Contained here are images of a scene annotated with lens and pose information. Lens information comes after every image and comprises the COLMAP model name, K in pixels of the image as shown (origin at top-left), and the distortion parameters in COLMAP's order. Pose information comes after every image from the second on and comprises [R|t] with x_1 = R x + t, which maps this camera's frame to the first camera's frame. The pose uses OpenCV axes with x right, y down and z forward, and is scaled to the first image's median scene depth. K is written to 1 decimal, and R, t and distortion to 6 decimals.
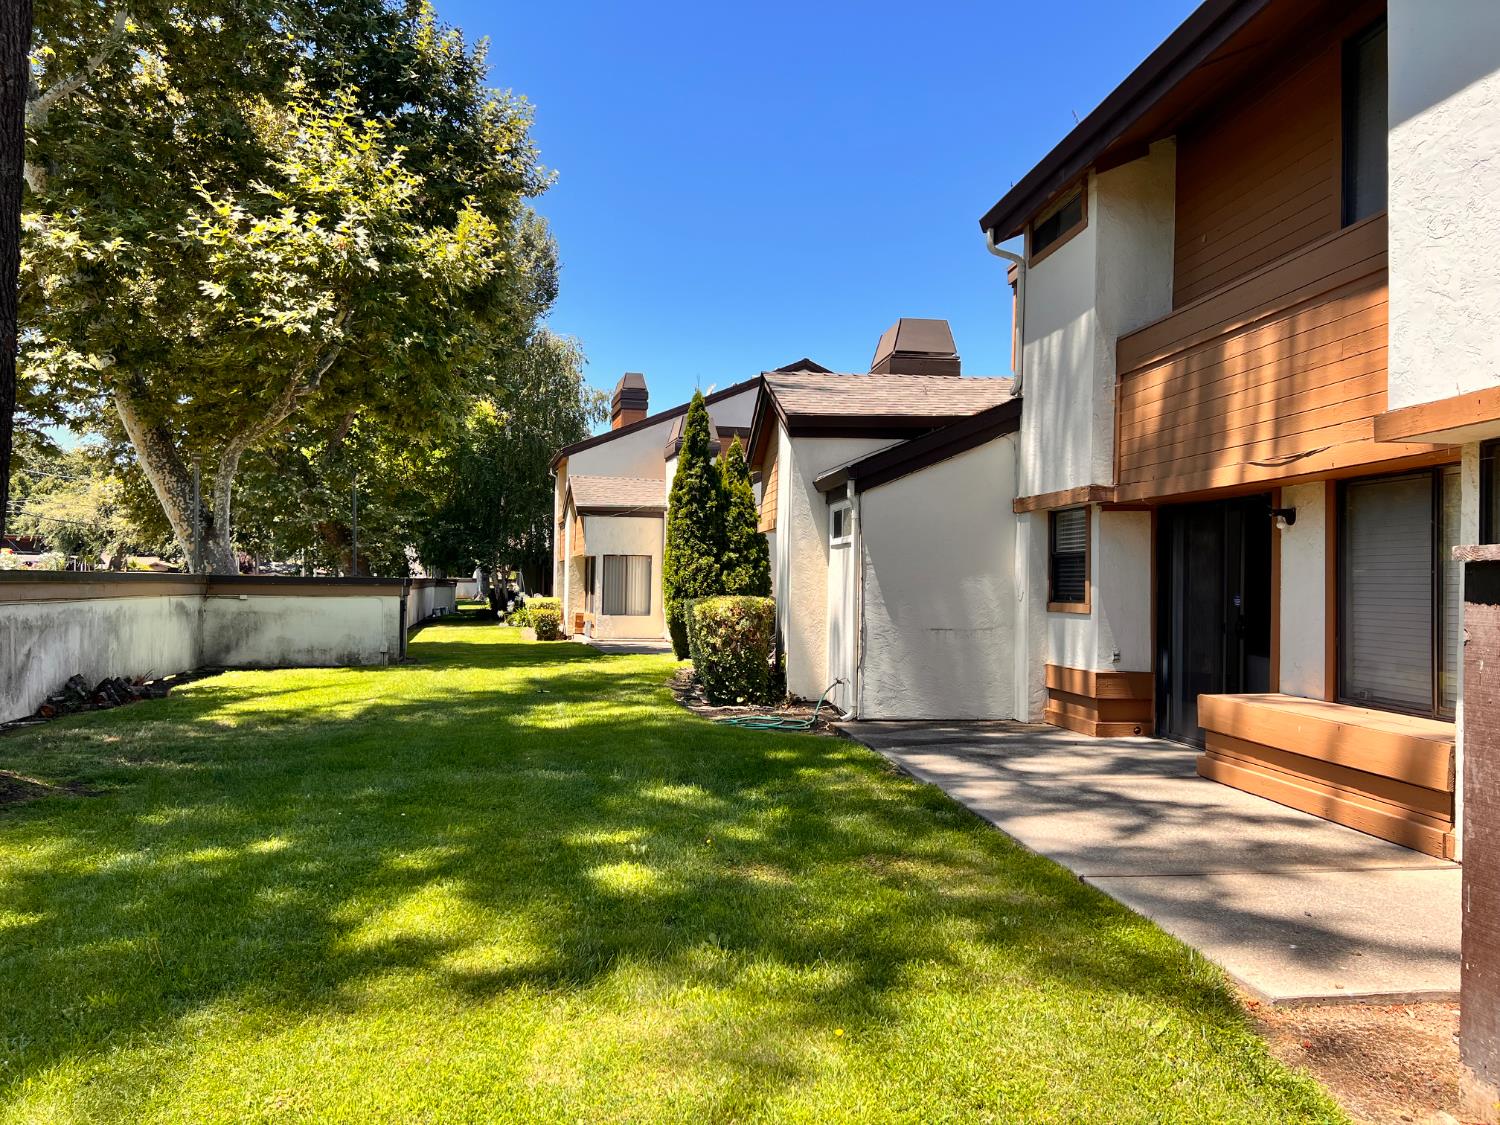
lens RADIAL K [[1113.6, 0, 734.6], [0, 1113.6, 566.2], [0, 0, 1]] dist [0.069269, -0.060414]
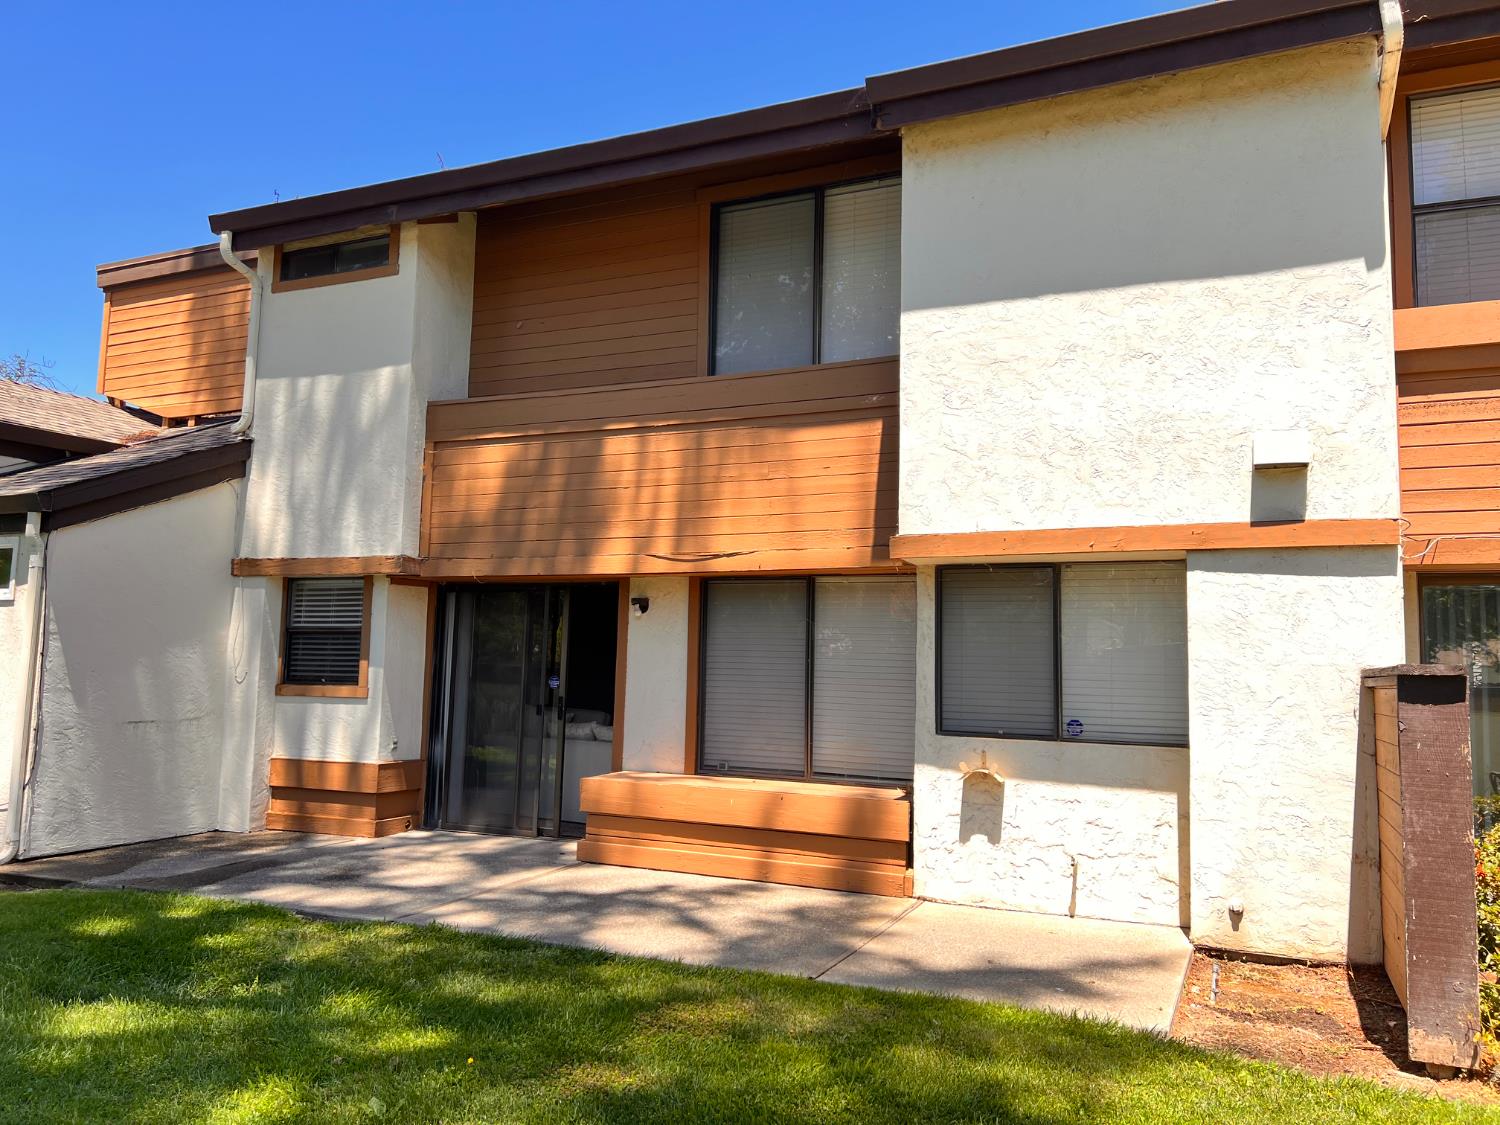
lens RADIAL K [[1113.6, 0, 734.8], [0, 1113.6, 570.8], [0, 0, 1]] dist [0.069269, -0.060414]
pose [[0.512753, 0.078017, 0.854984, -0.339971], [-0.028881, 0.996866, -0.073643, -0.001152], [-0.858050, 0.013068, 0.513399, 0.321270]]
